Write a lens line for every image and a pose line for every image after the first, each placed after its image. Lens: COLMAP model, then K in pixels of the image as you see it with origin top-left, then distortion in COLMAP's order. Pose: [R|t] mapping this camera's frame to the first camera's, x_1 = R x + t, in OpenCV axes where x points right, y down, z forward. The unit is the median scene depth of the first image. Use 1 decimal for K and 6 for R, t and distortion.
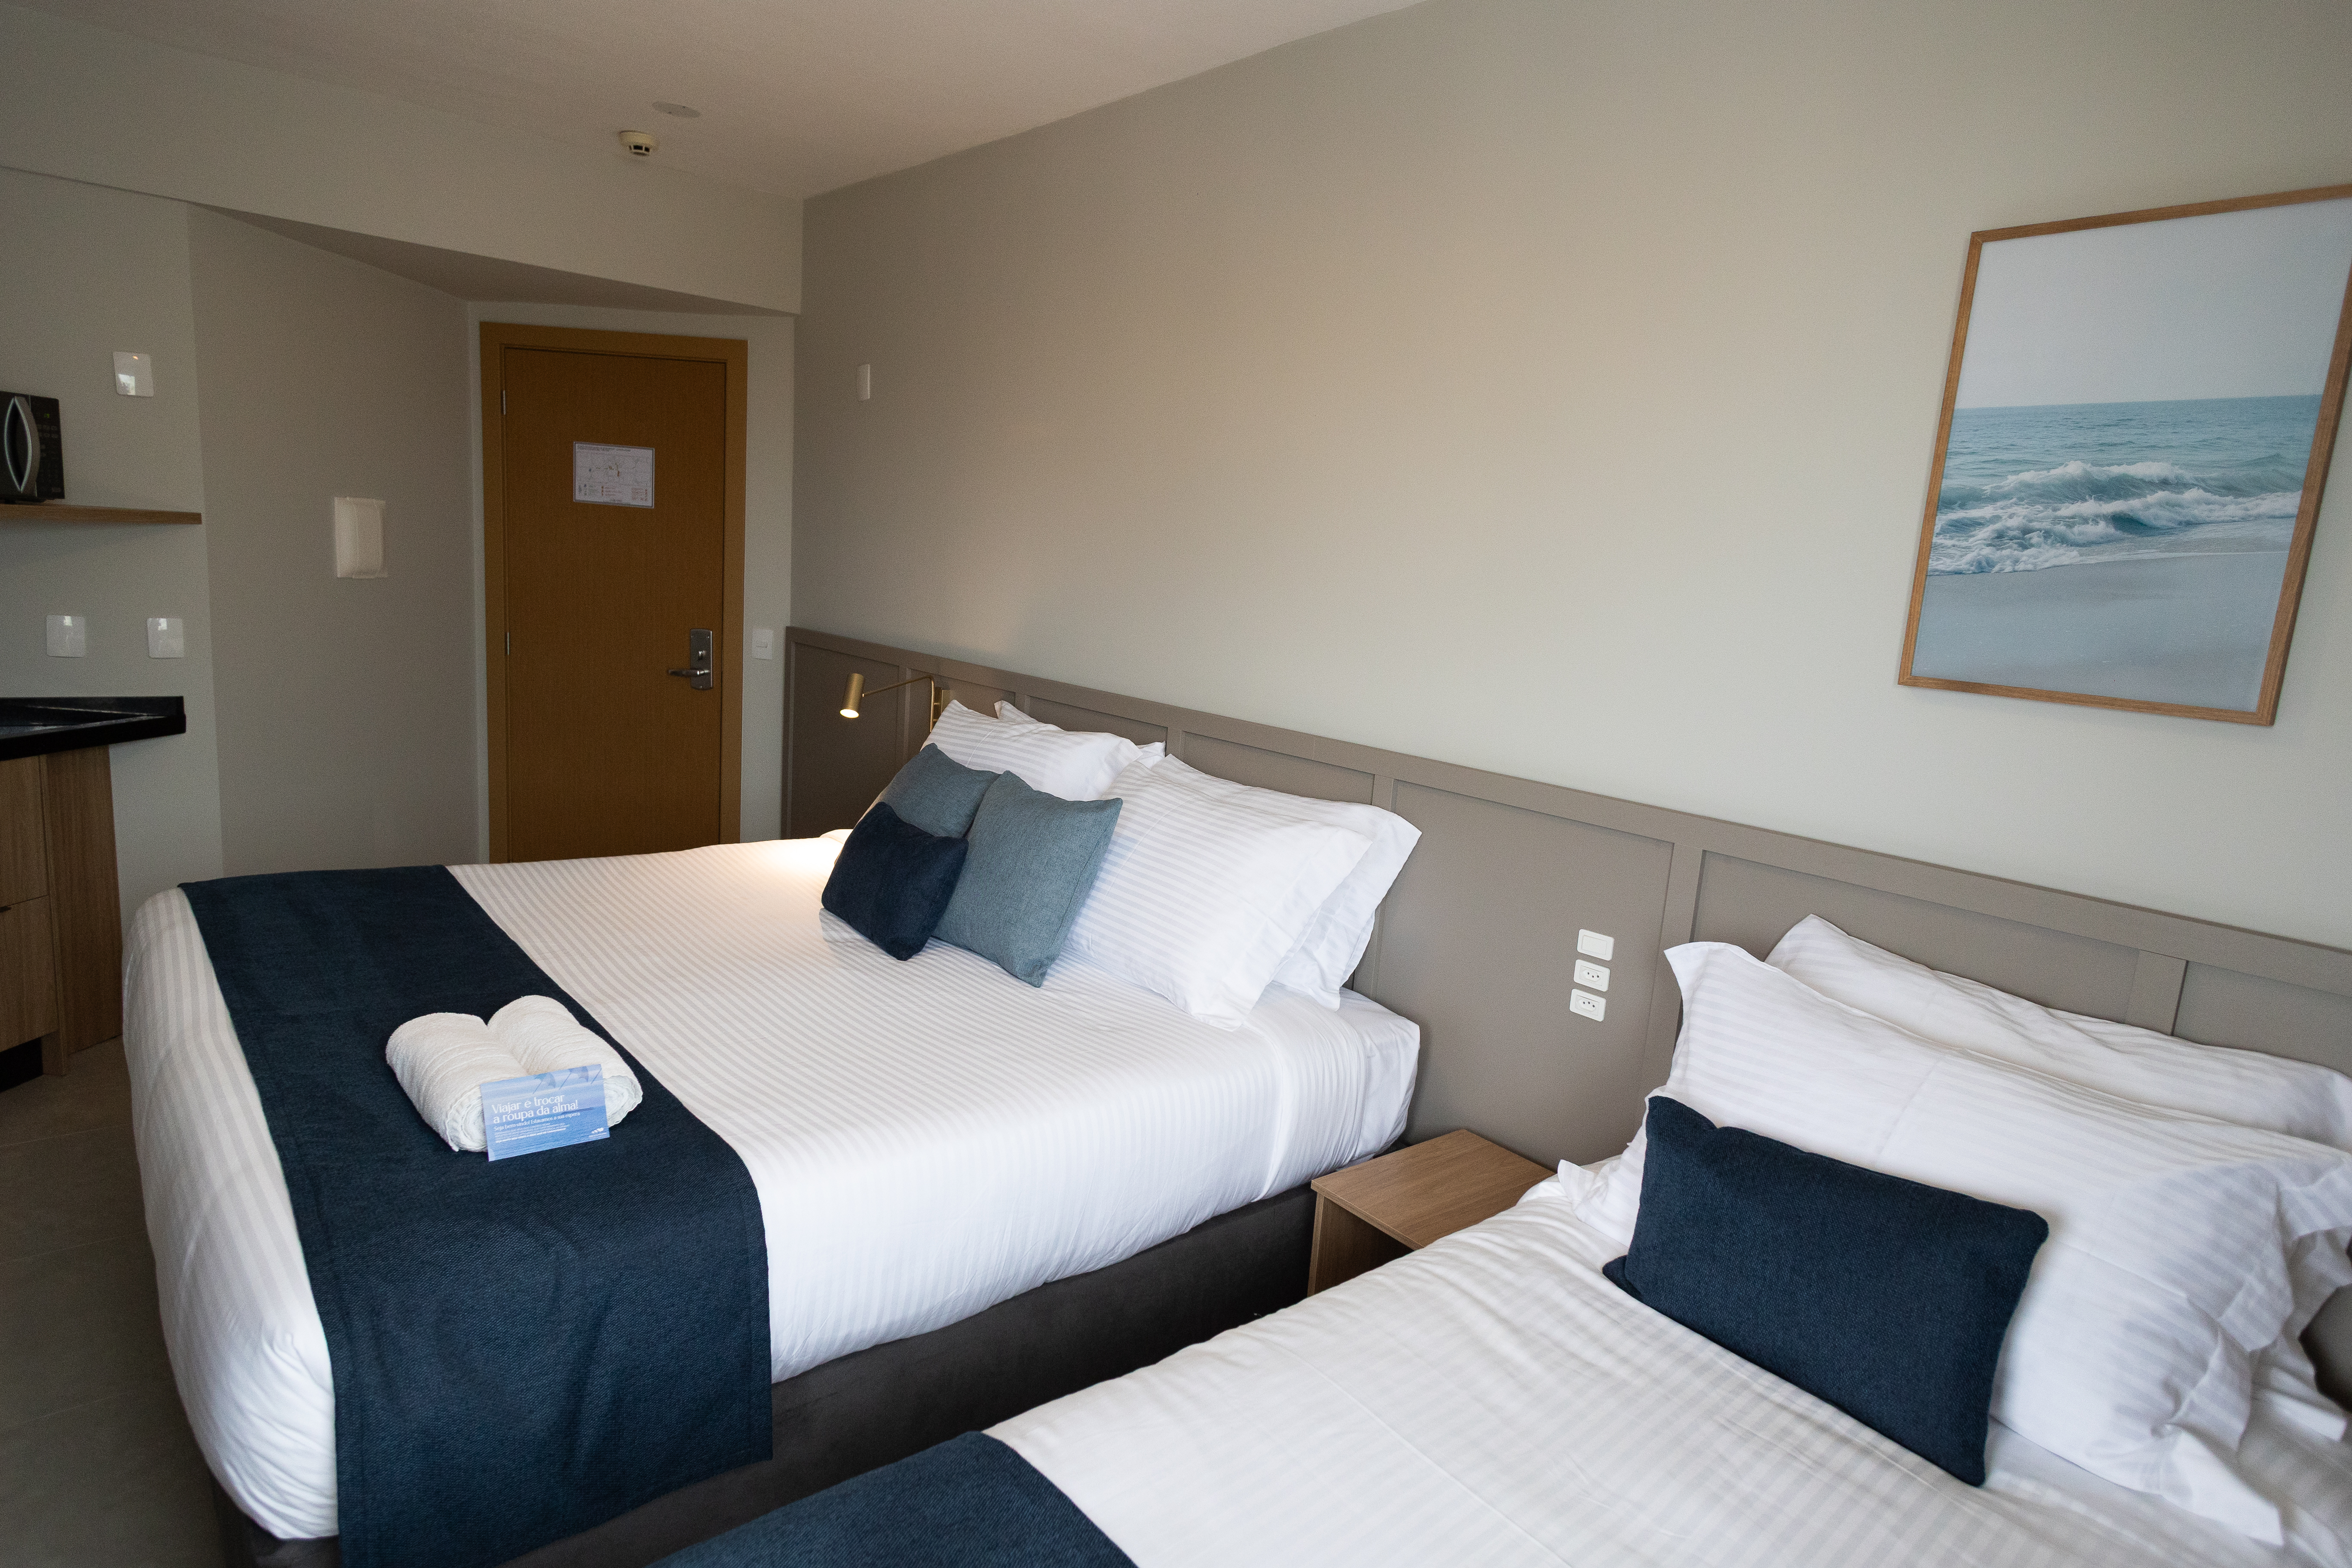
lens RADIAL K [[1318.9, 0, 1176.0], [0, 1318.9, 784.0], [0, 0, 1]] dist [0.021551, 0.000177]
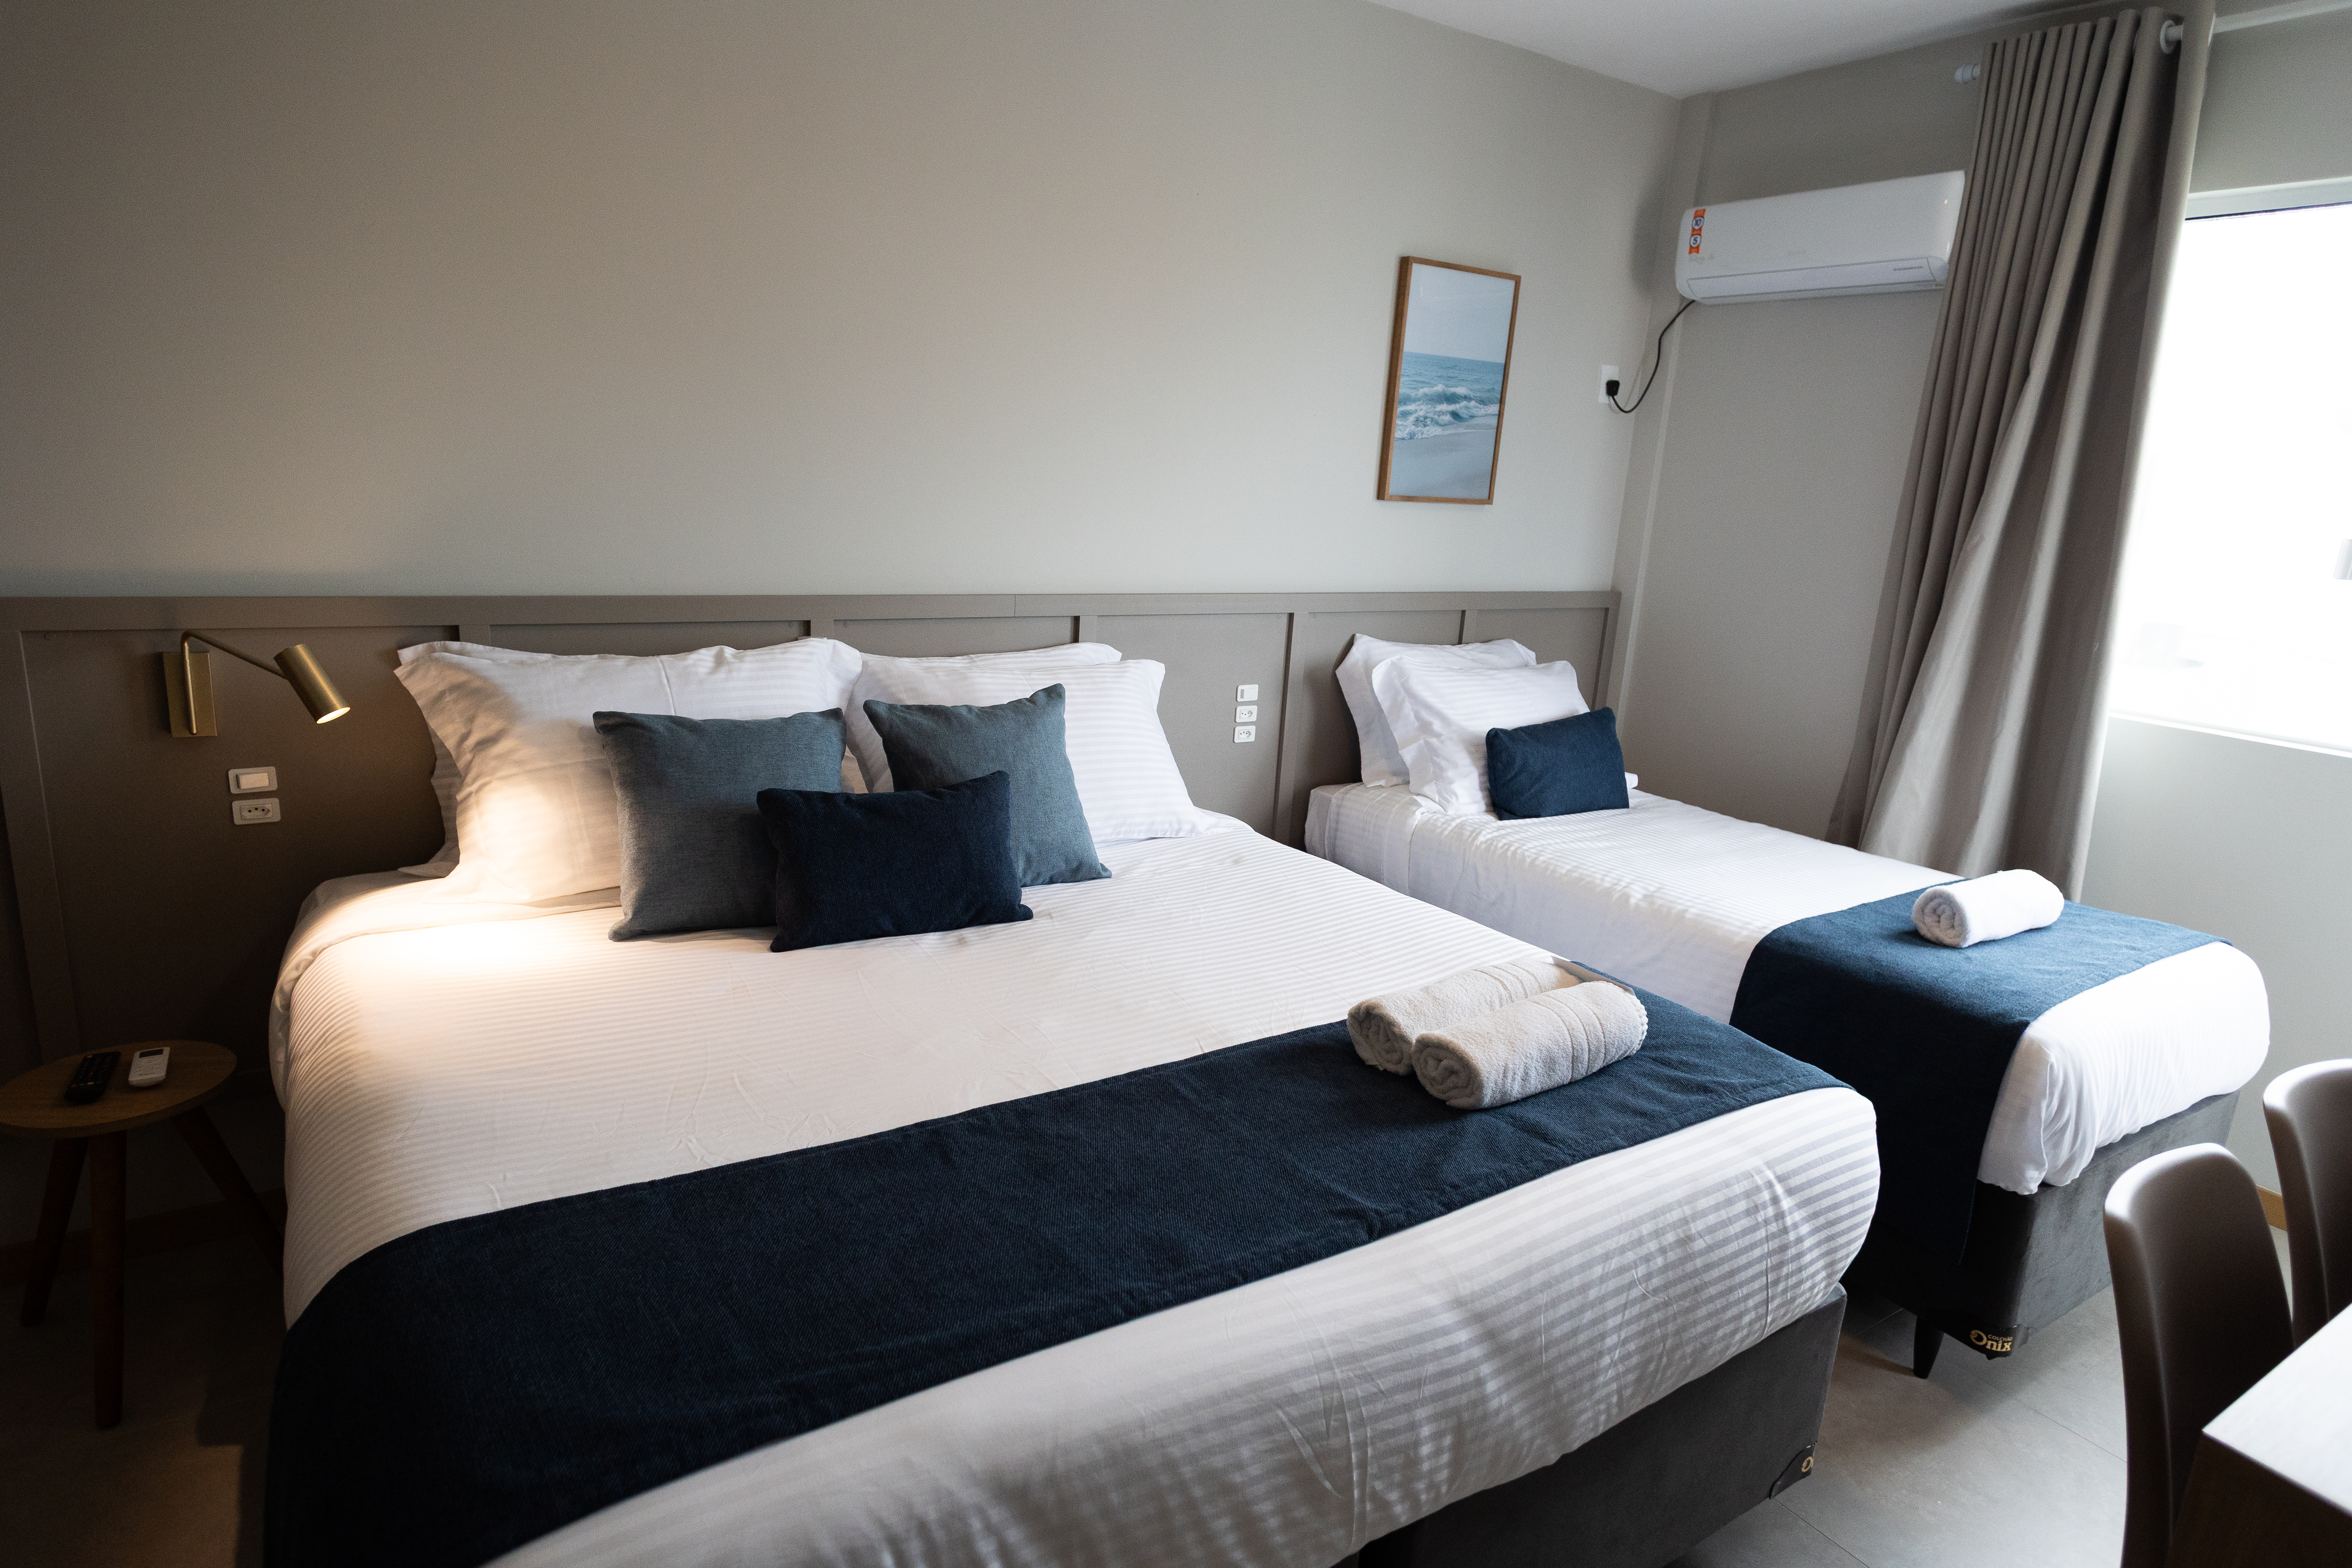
lens RADIAL K [[1318.9, 0, 1176.0], [0, 1318.9, 784.0], [0, 0, 1]] dist [0.021551, 0.000177]
pose [[0.120071, -0.299363, 0.946554, -1.484850], [0.123833, 0.950522, 0.284910, -0.282478], [-0.985012, 0.083005, 0.151201, 1.123848]]
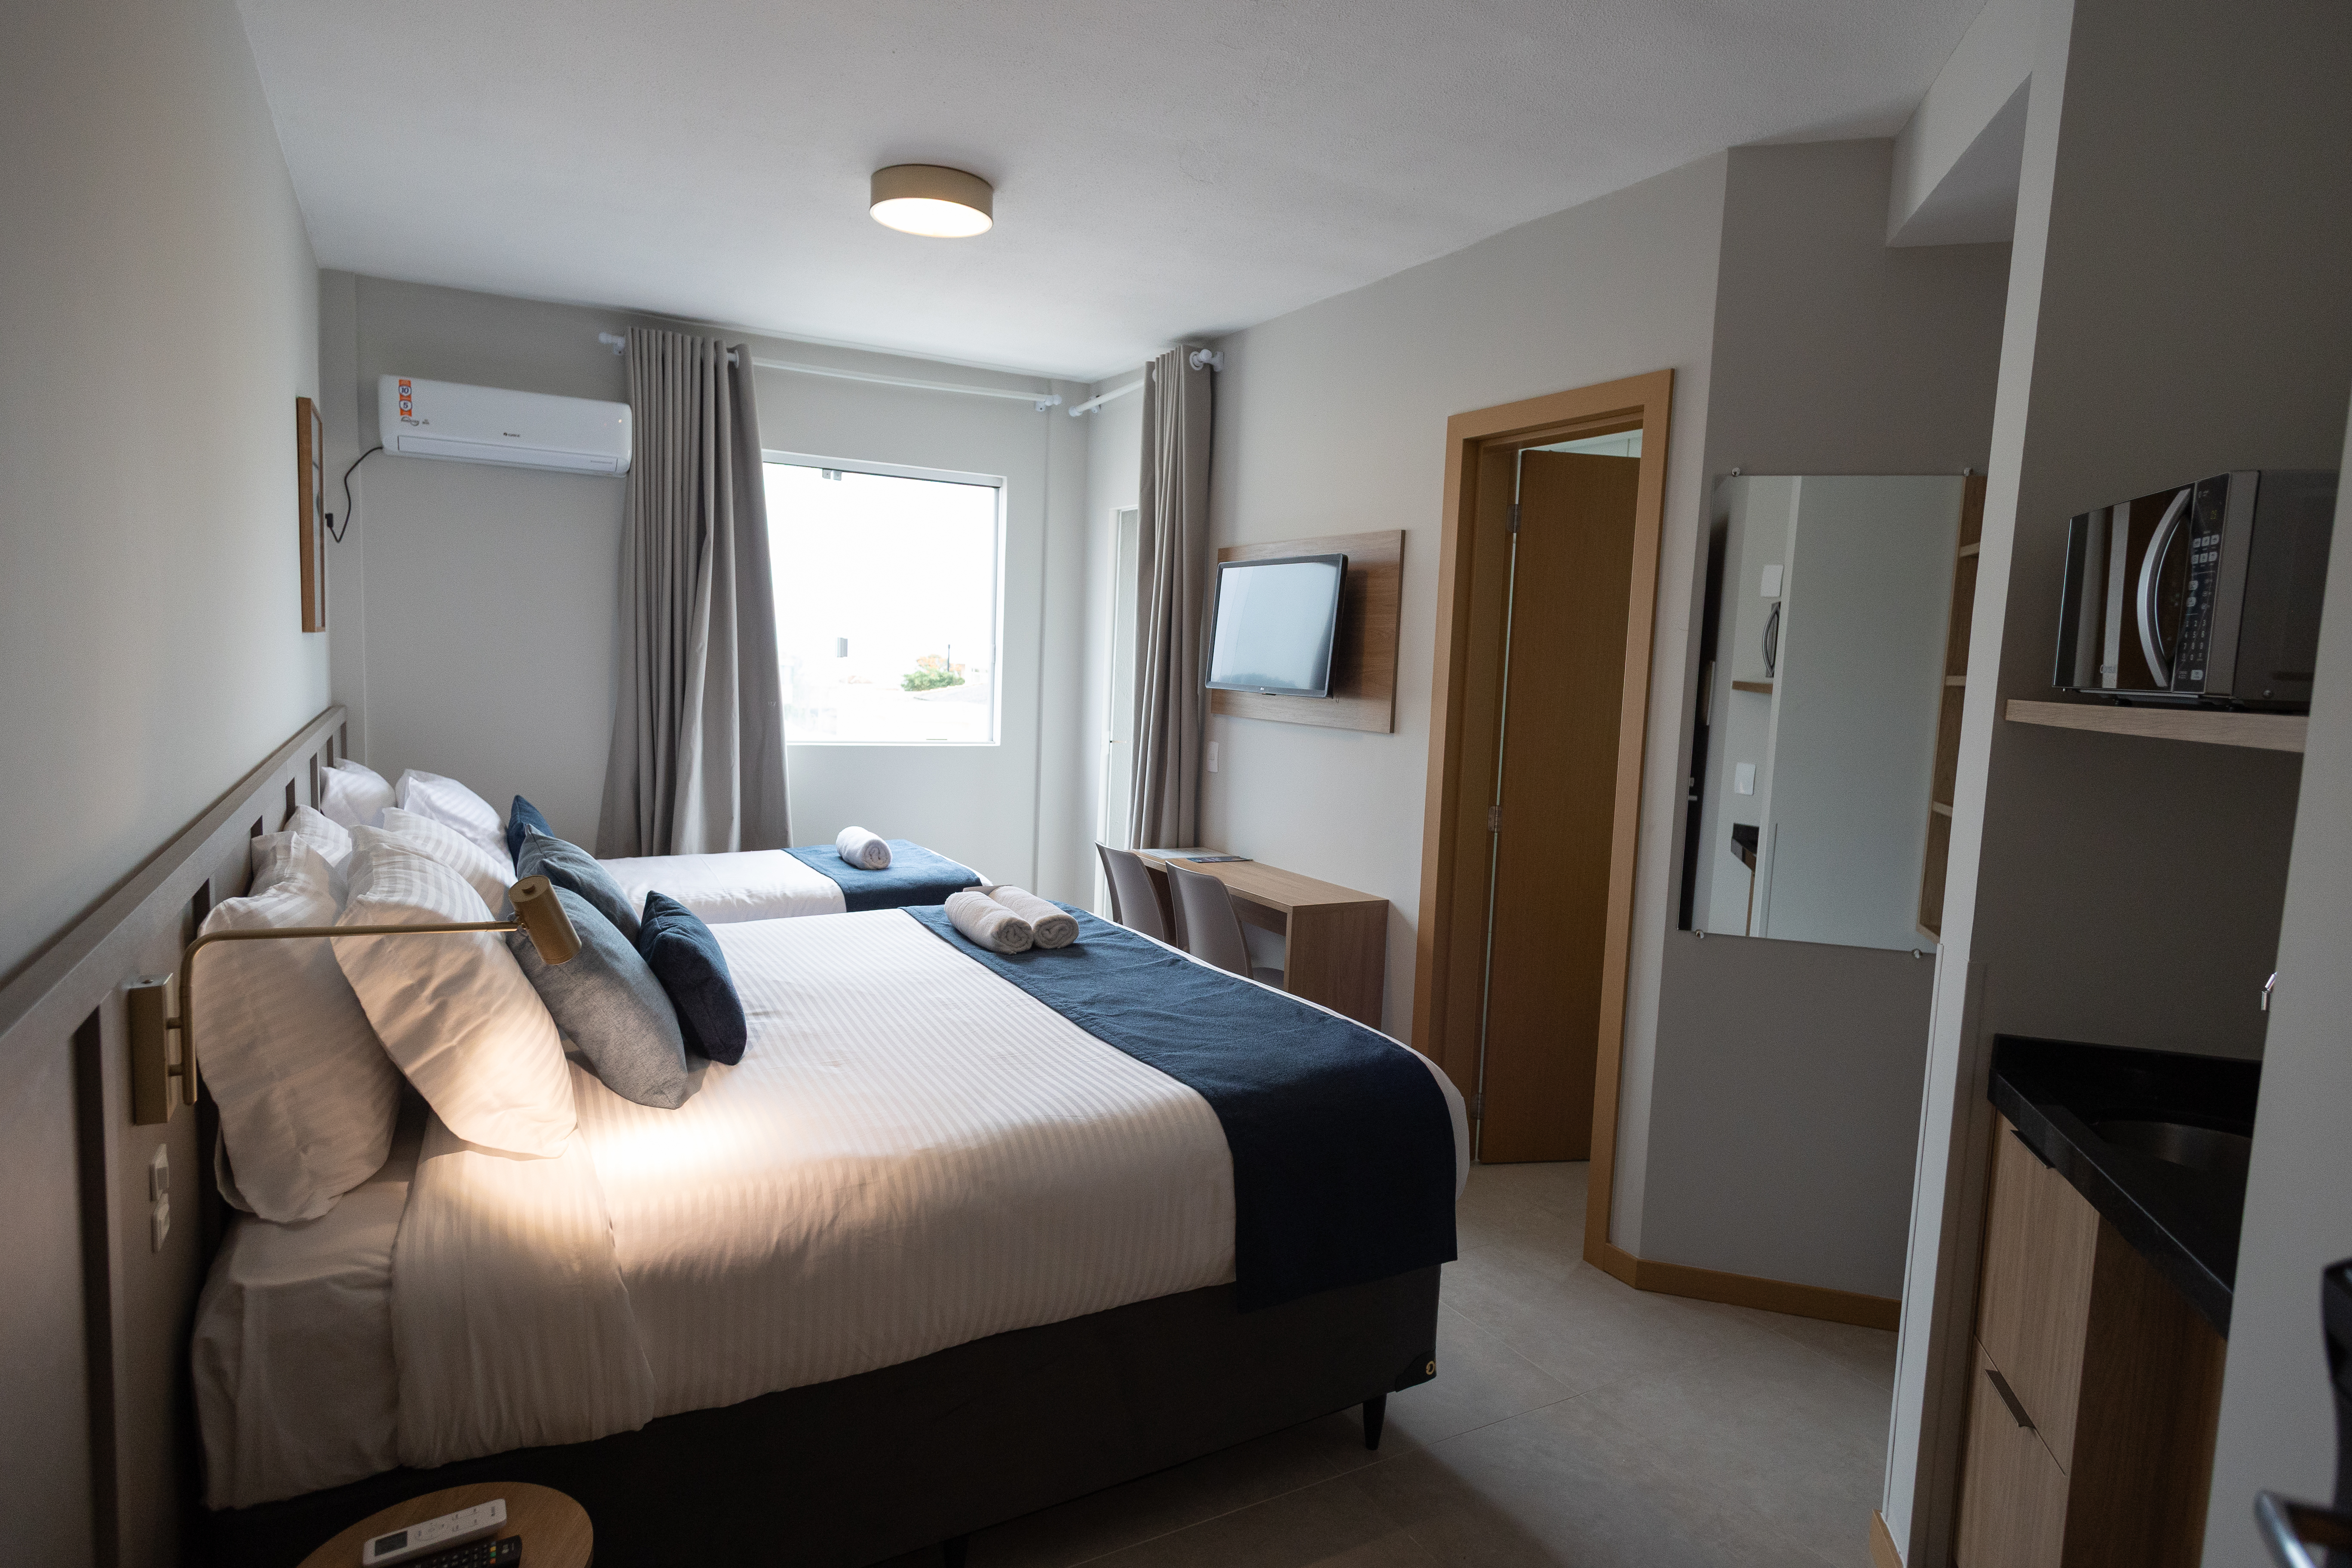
lens RADIAL K [[1318.9, 0, 1176.0], [0, 1318.9, 784.0], [0, 0, 1]] dist [0.021551, 0.000177]
pose [[-0.978582, -0.128904, 0.160501, -1.050034], [-0.080780, 0.957595, 0.276563, -0.520433], [-0.189345, 0.257675, -0.947498, 2.794878]]
